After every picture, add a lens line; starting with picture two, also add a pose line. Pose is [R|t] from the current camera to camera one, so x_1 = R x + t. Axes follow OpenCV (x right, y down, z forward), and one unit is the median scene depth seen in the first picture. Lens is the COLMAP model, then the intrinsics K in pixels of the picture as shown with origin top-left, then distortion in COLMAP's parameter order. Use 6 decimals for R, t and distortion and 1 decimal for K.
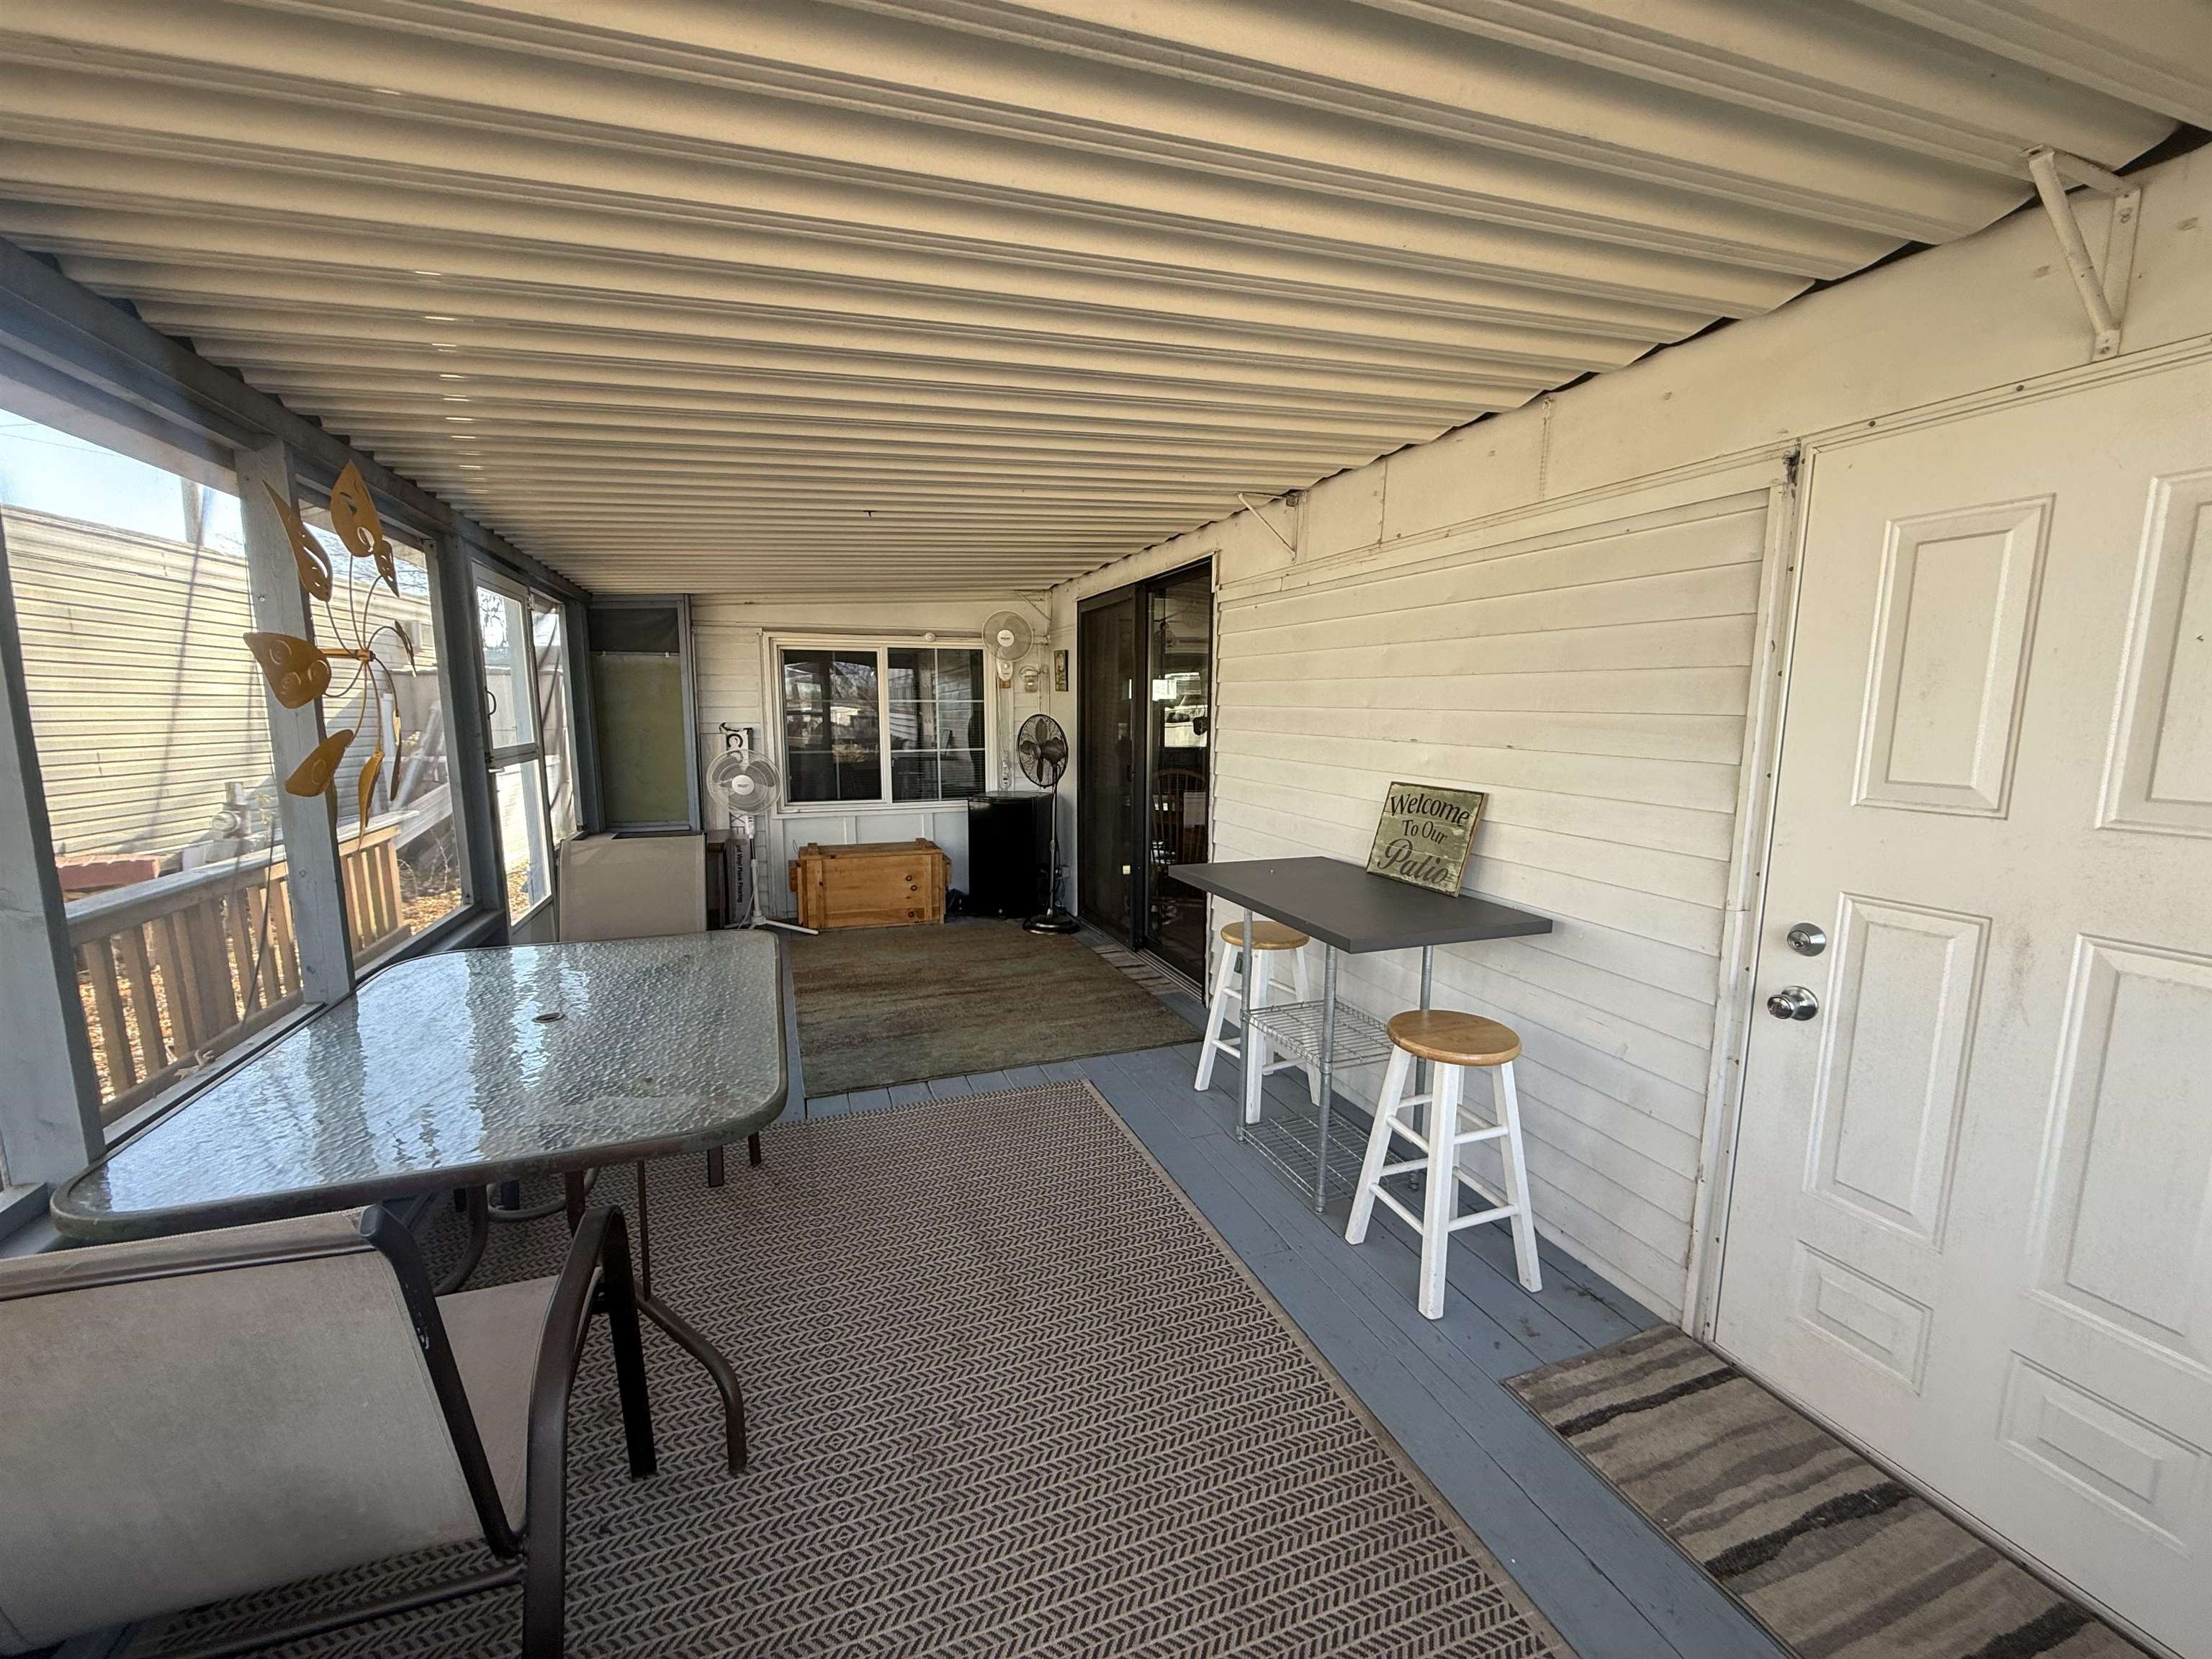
lens RADIAL K [[873.8, 0, 1103.2], [0, 873.8, 833.4], [0, 0, 1]] dist [-0.004221, 0.000896]
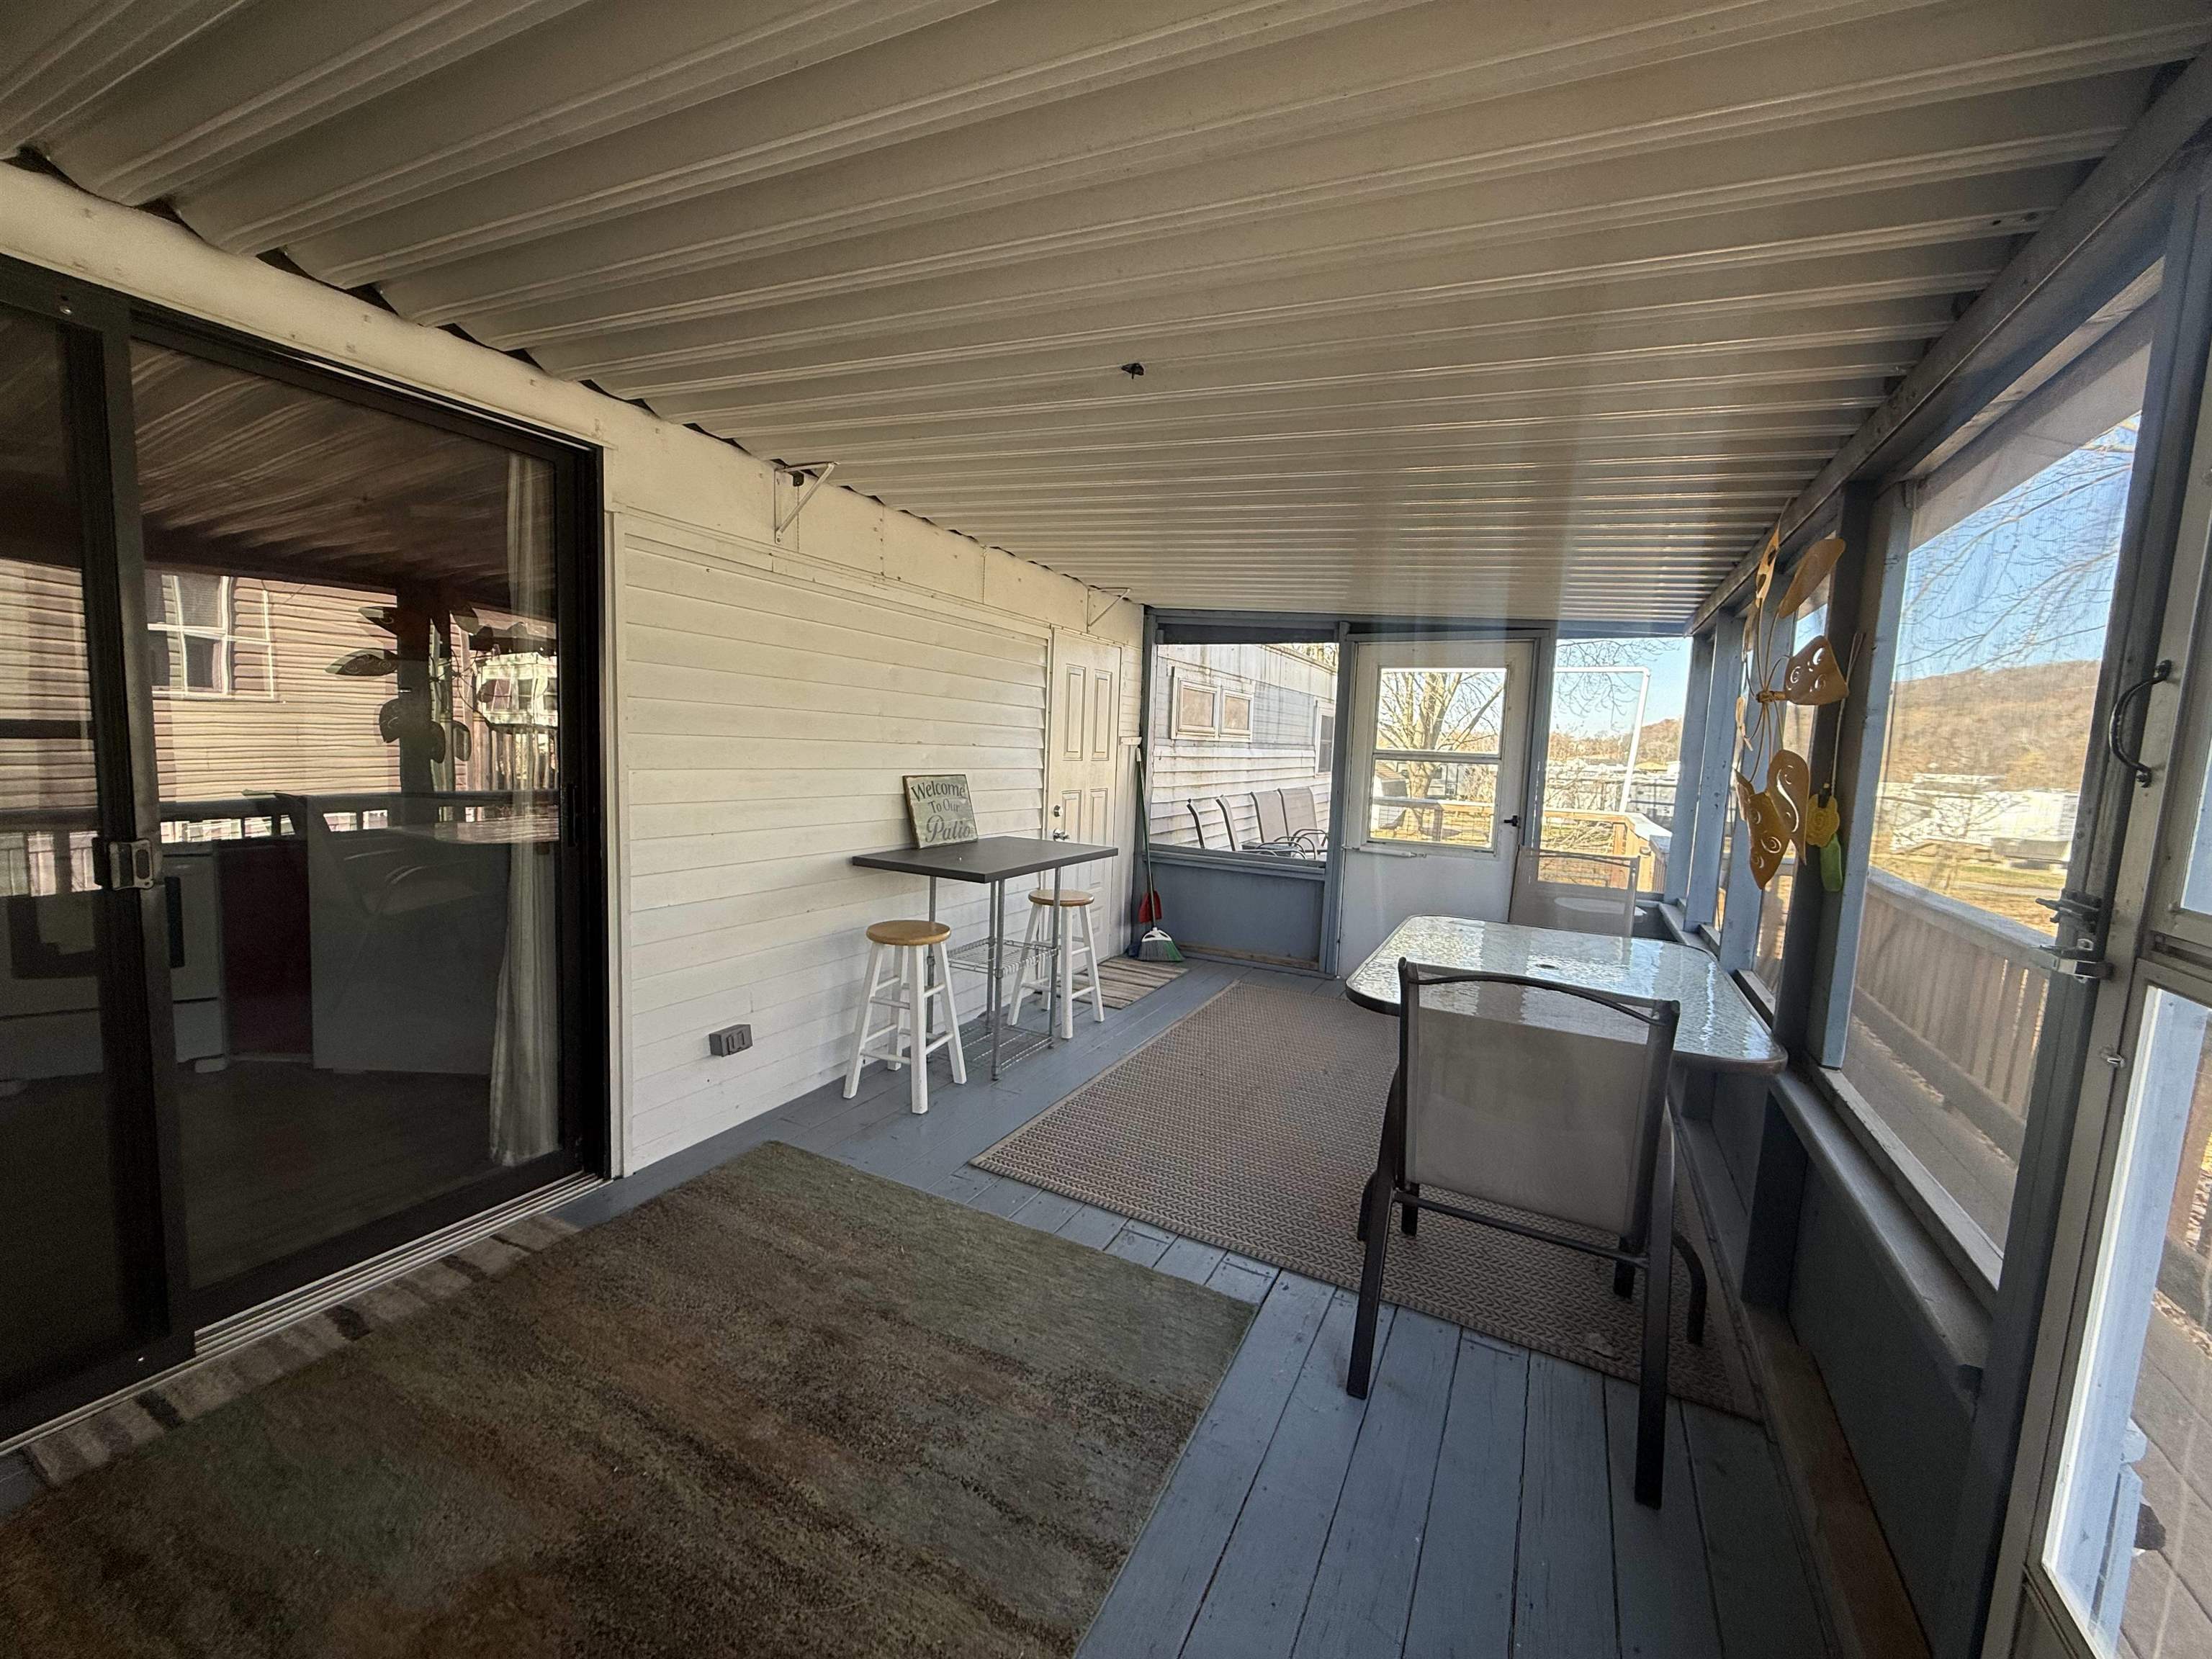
lens RADIAL K [[873.8, 0, 1104.4], [0, 873.8, 830.6], [0, 0, 1]] dist [-0.004221, 0.000896]
pose [[-0.671264, -0.113617, 0.732459, -0.824488], [0.055011, 0.977820, 0.202092, -0.230622], [-0.739175, 0.175950, -0.650125, 1.696050]]
